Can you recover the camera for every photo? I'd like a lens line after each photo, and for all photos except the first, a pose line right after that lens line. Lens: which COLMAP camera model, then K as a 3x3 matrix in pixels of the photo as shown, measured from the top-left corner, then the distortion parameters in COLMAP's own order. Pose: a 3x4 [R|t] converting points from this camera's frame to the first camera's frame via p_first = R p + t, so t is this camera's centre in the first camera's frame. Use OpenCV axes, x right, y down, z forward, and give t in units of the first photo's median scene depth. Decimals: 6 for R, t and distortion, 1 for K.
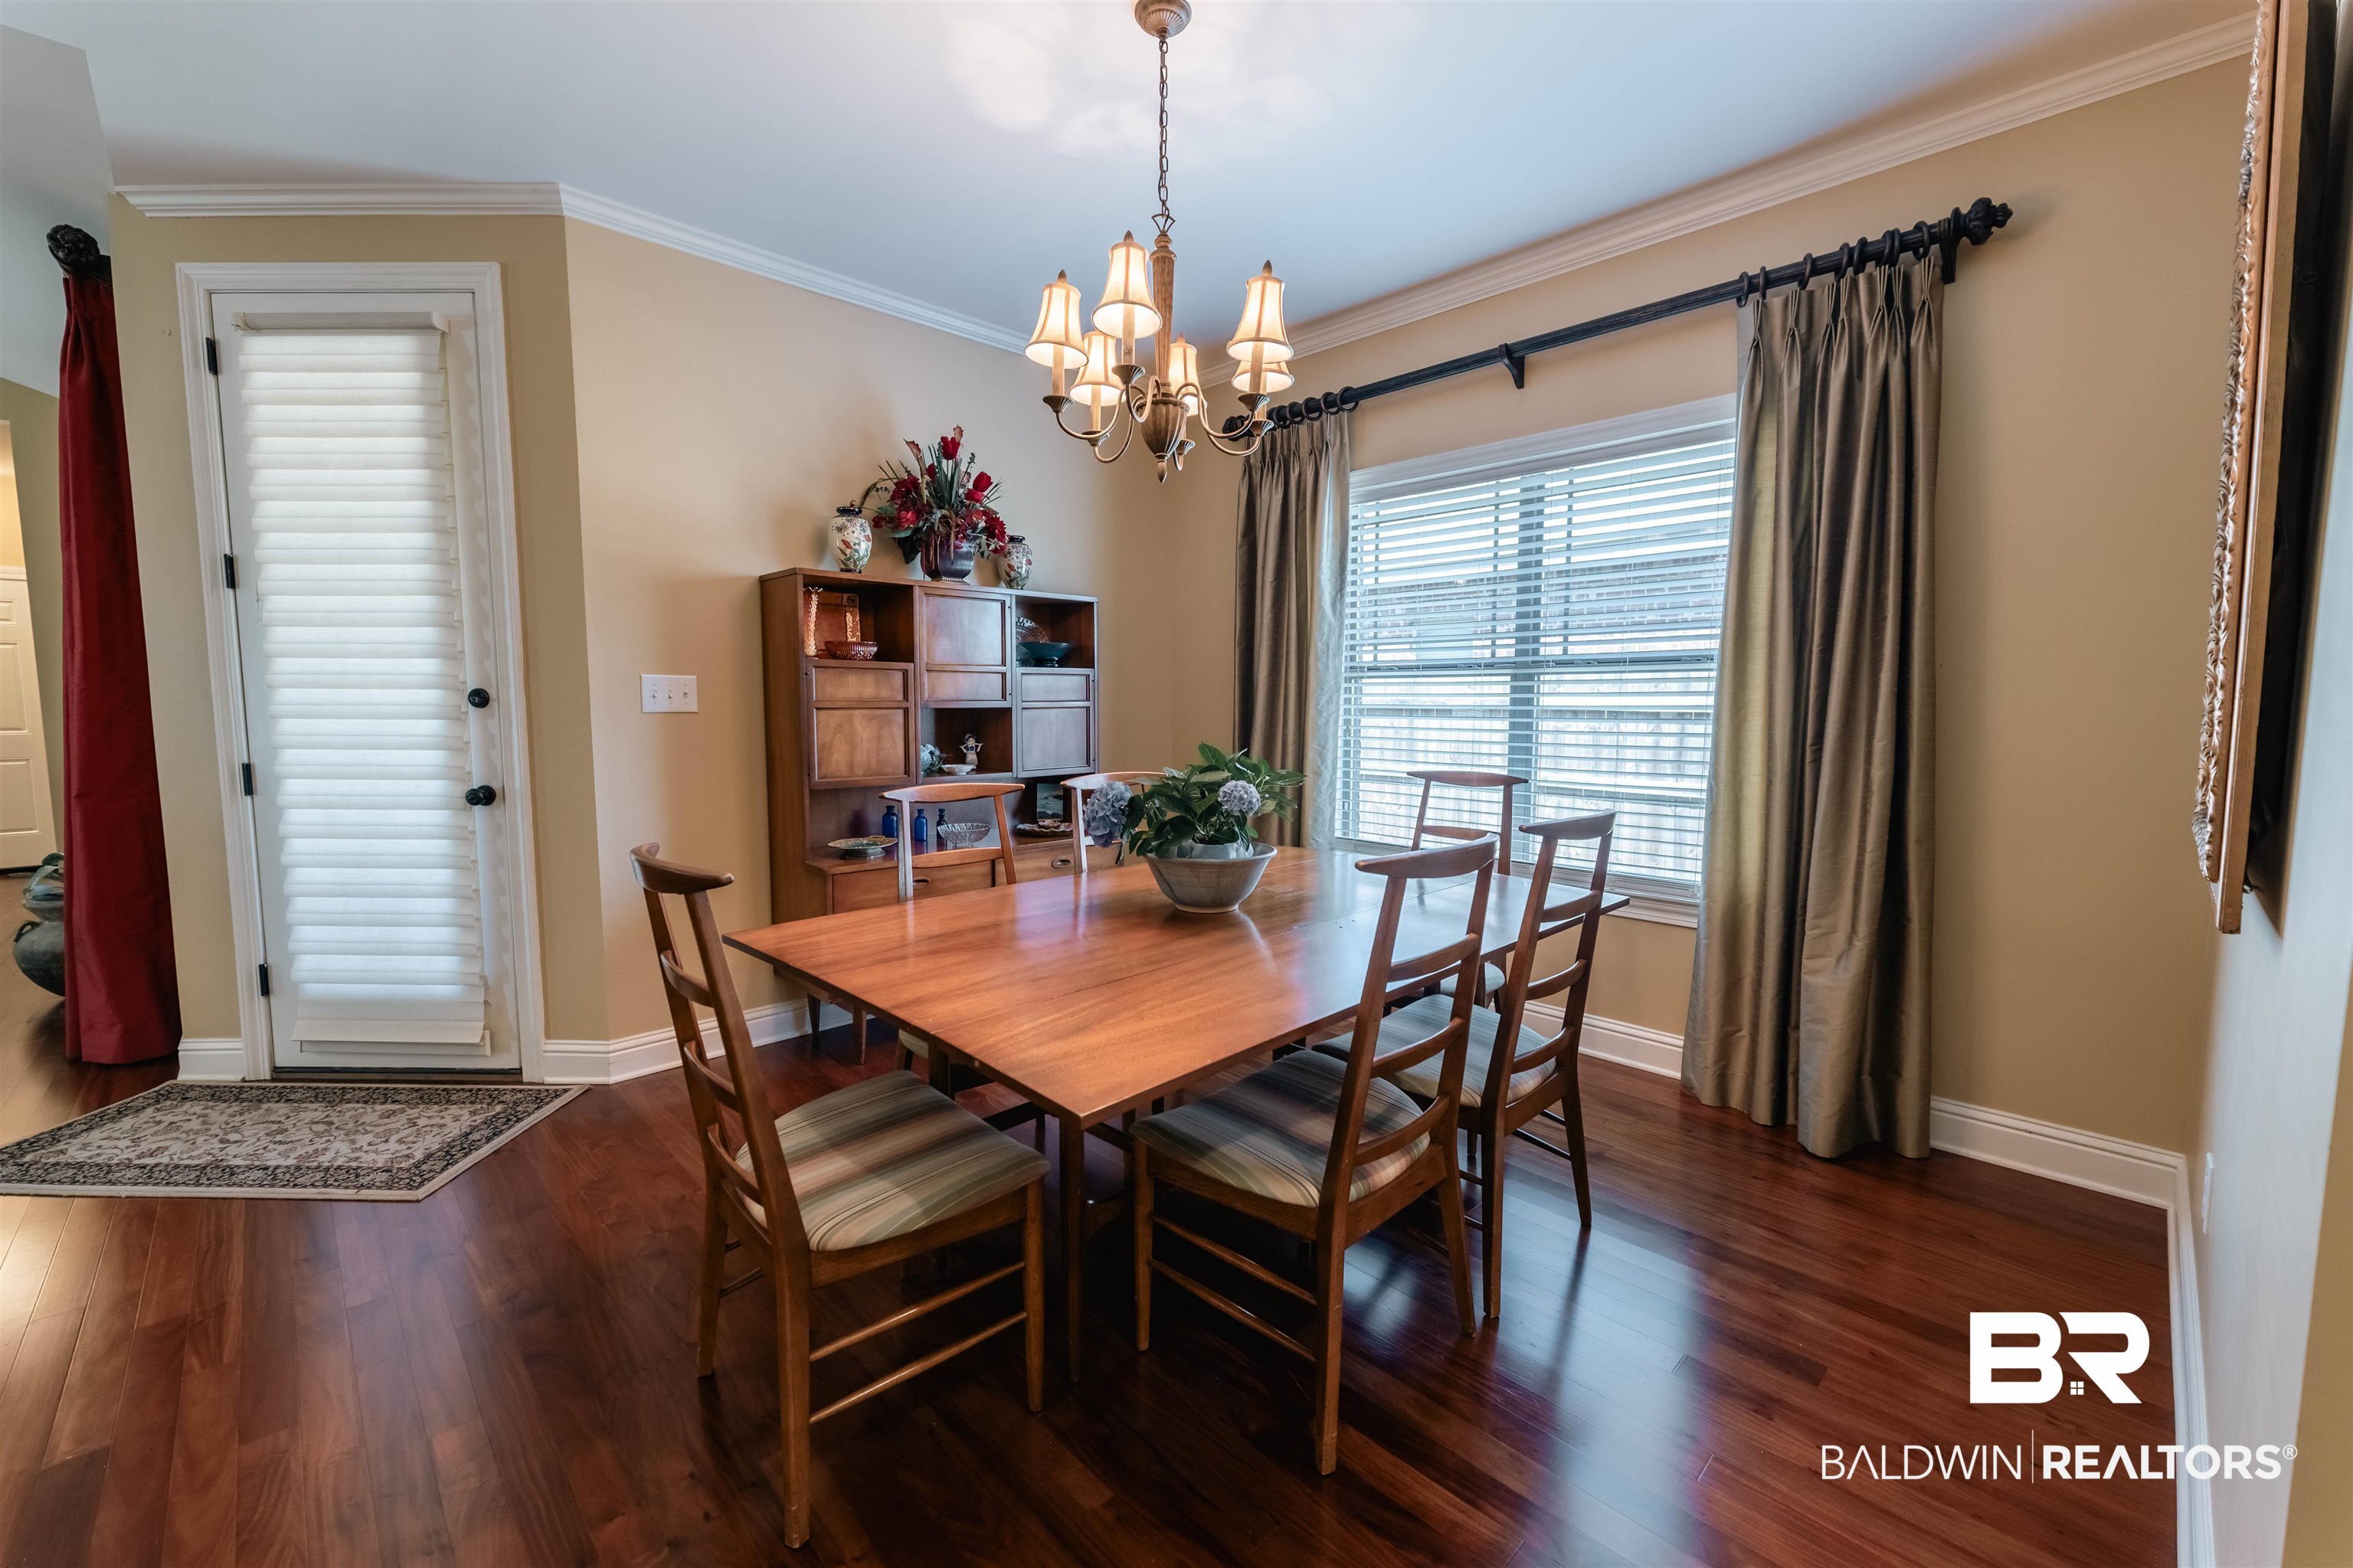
lens RADIAL K [[949.3, 0, 1180.6], [0, 949.3, 781.4], [0, 0, 1]] dist [0.000357, -0.000370]
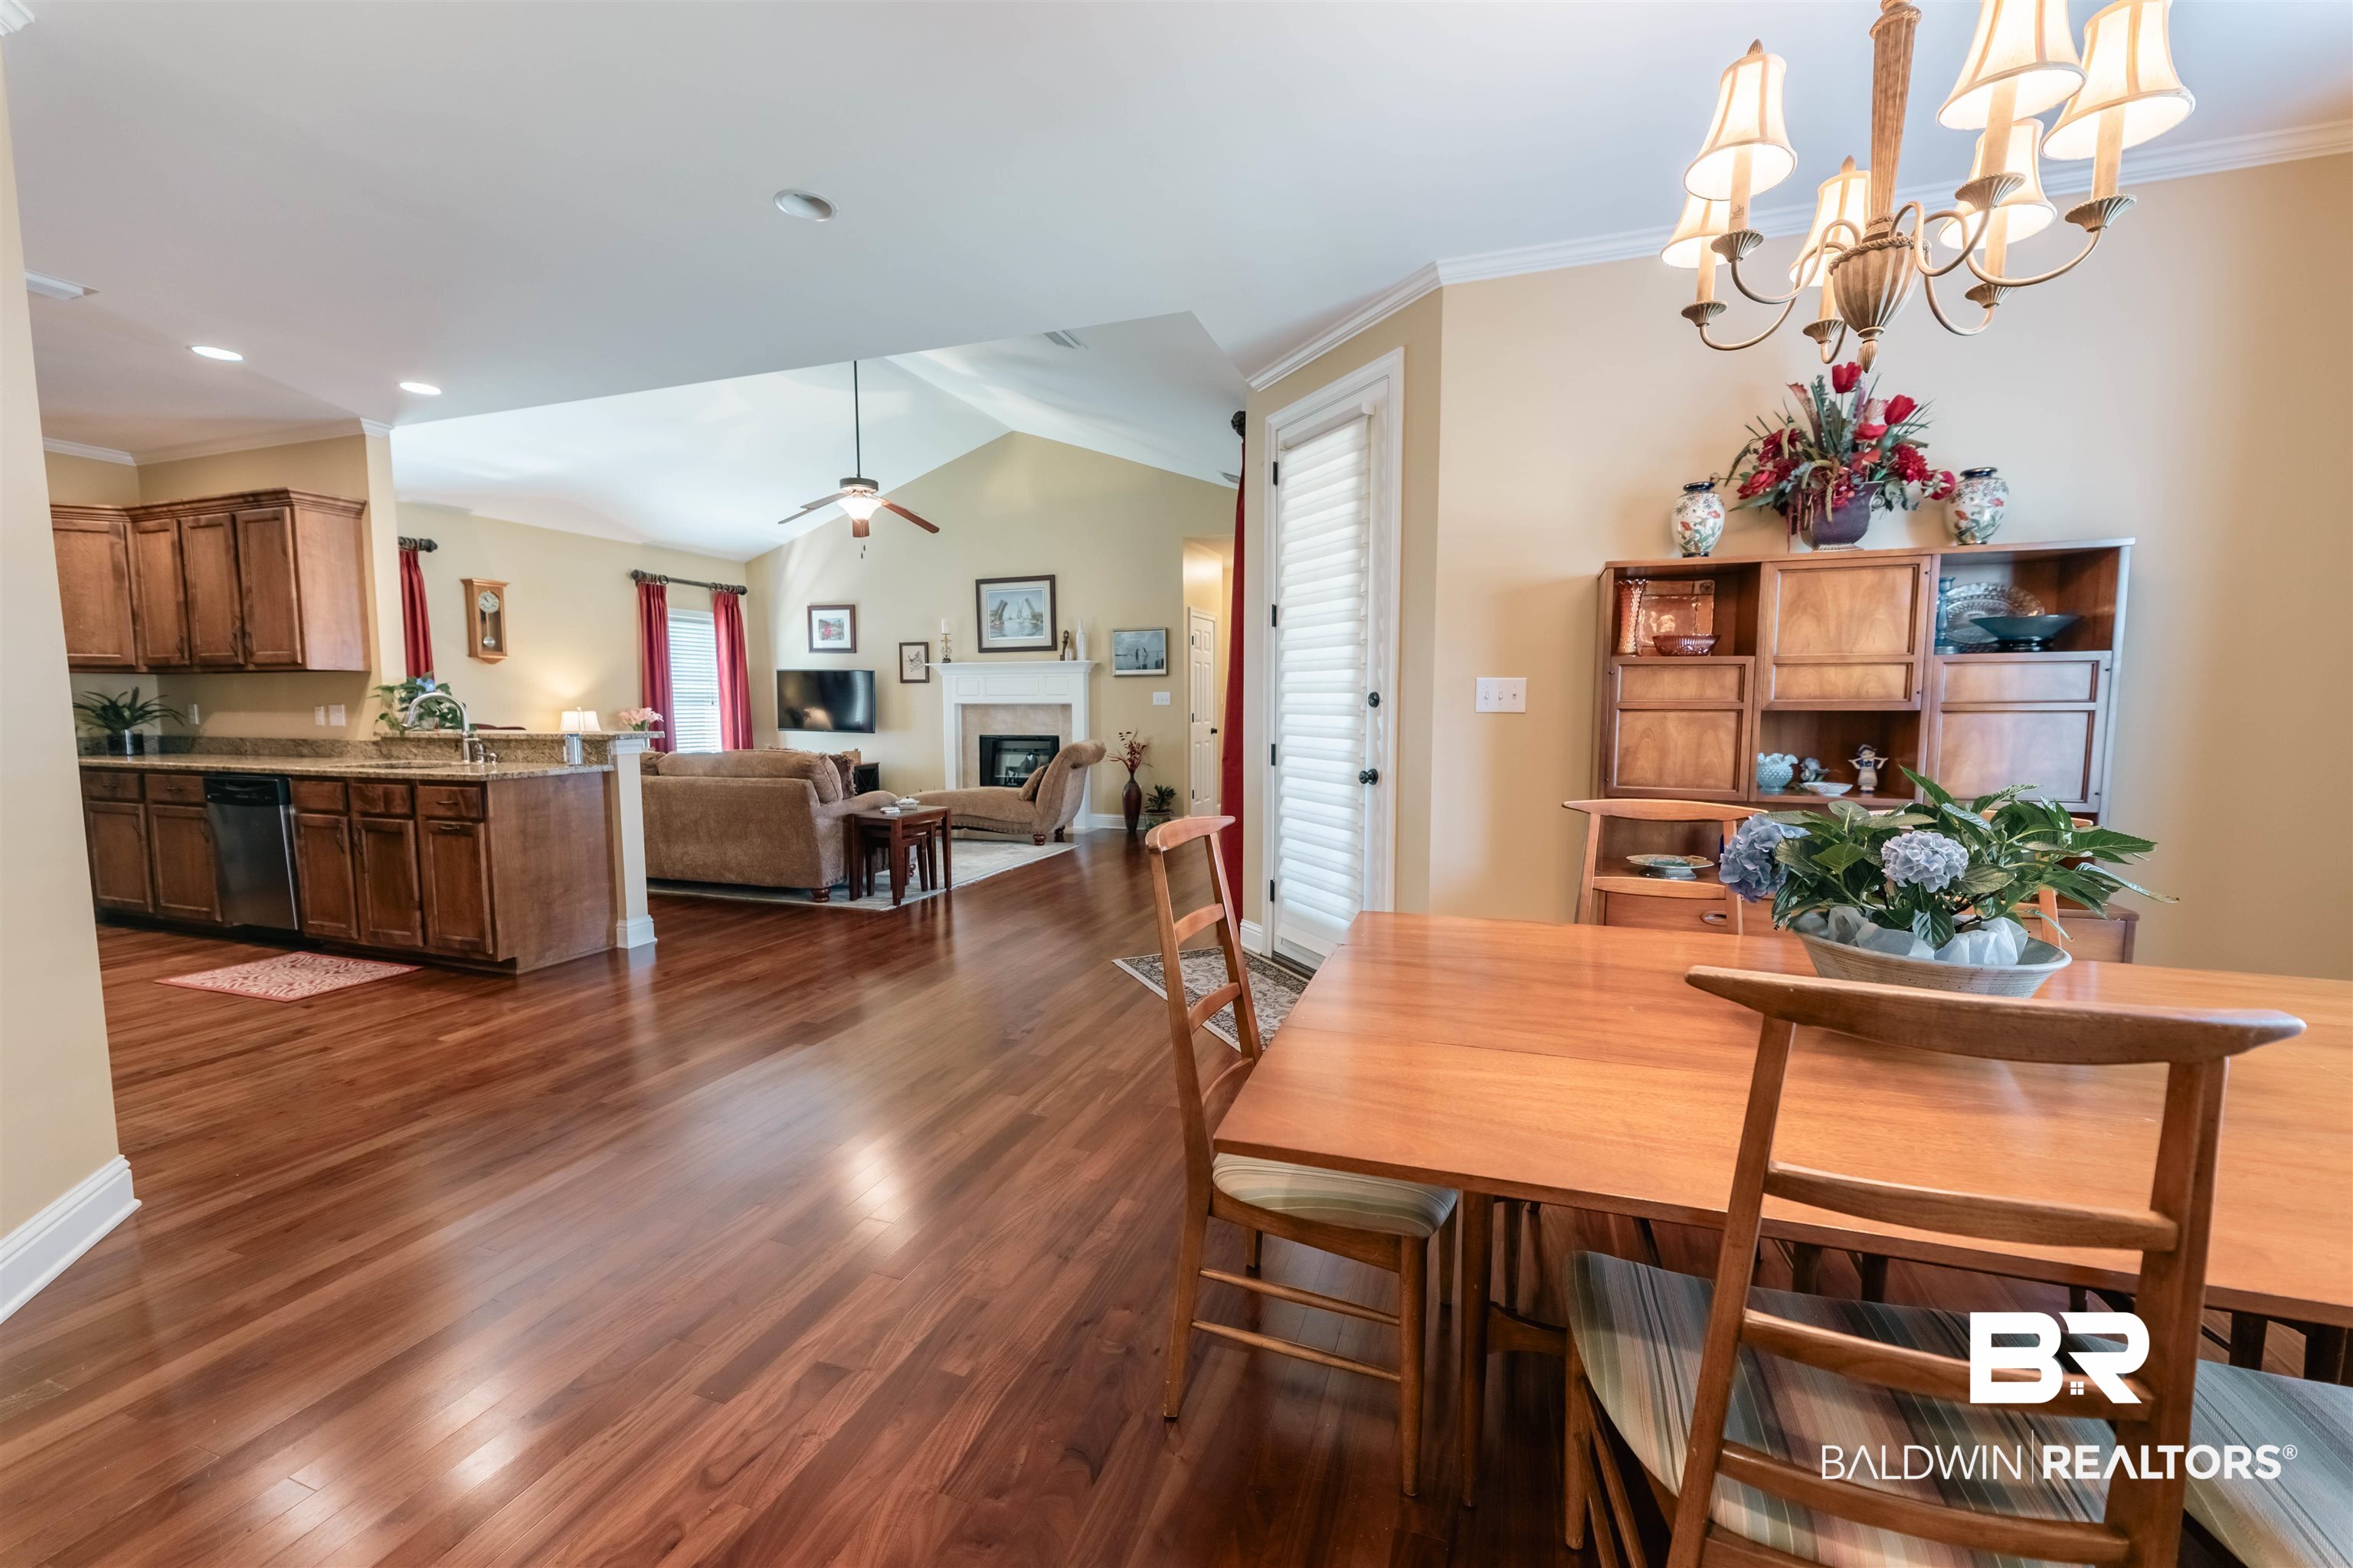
lens RADIAL K [[949.3, 0, 1187.9], [0, 949.3, 782.7], [0, 0, 1]] dist [0.000357, -0.000370]
pose [[0.441526, 0.074420, -0.894157, 0.267595], [-0.074848, 0.996136, 0.045949, -0.015863], [0.894121, 0.046638, 0.445390, 0.202938]]
